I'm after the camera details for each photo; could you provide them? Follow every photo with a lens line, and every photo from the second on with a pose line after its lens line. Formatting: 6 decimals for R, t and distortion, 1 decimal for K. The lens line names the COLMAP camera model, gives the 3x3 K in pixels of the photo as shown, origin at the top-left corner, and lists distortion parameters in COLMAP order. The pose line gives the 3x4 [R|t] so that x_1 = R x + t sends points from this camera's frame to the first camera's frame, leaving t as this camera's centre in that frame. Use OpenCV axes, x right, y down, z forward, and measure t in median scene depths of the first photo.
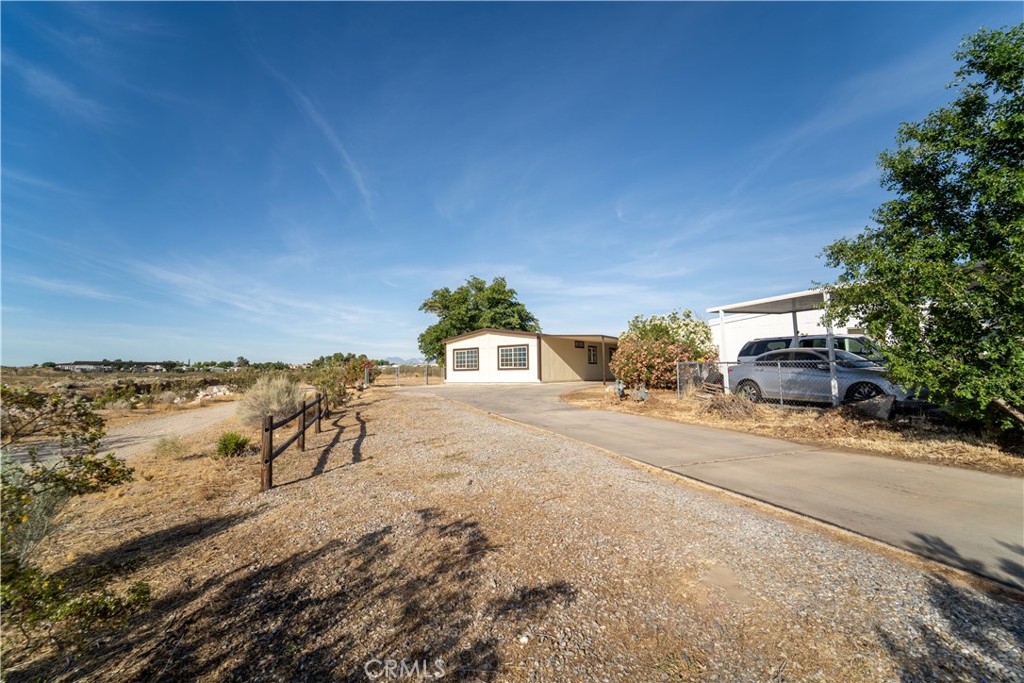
lens RADIAL K [[415.3, 0, 505.9], [0, 415.3, 321.5], [0, 0, 1]] dist [-0.013947, 0.000417]
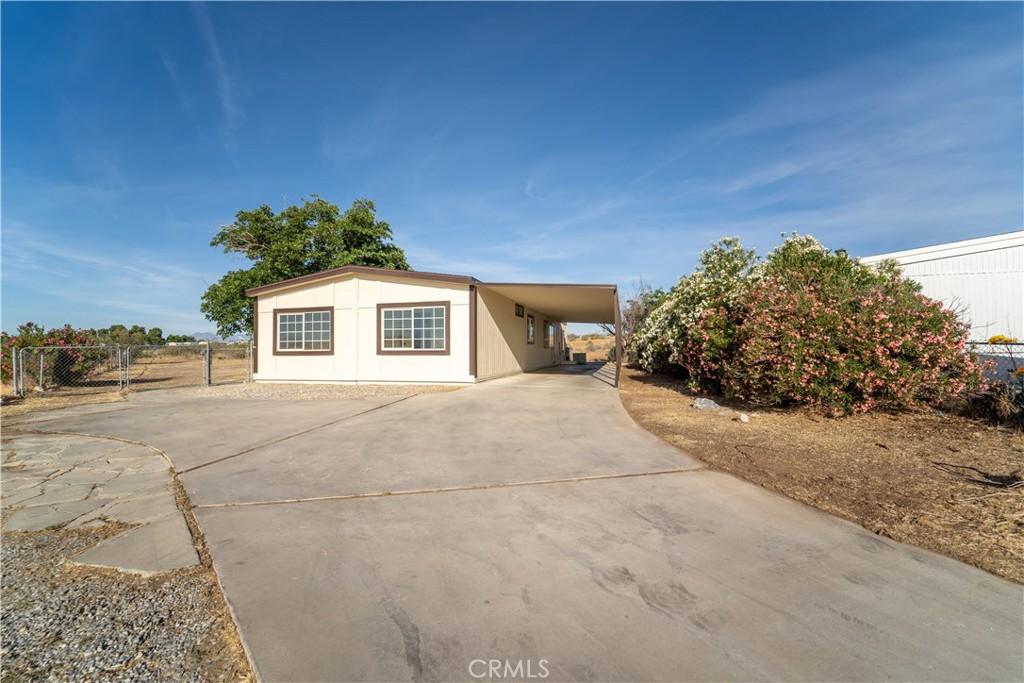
lens RADIAL K [[417.8, 0, 512.0], [0, 417.8, 341.5], [0, 0, 1]] dist [-0.021462, -0.000050]
pose [[0.929398, 0.015869, 0.368738, -0.036623], [-0.051407, 0.994902, 0.086755, 0.036656], [-0.365481, -0.099586, 0.925476, 0.349986]]
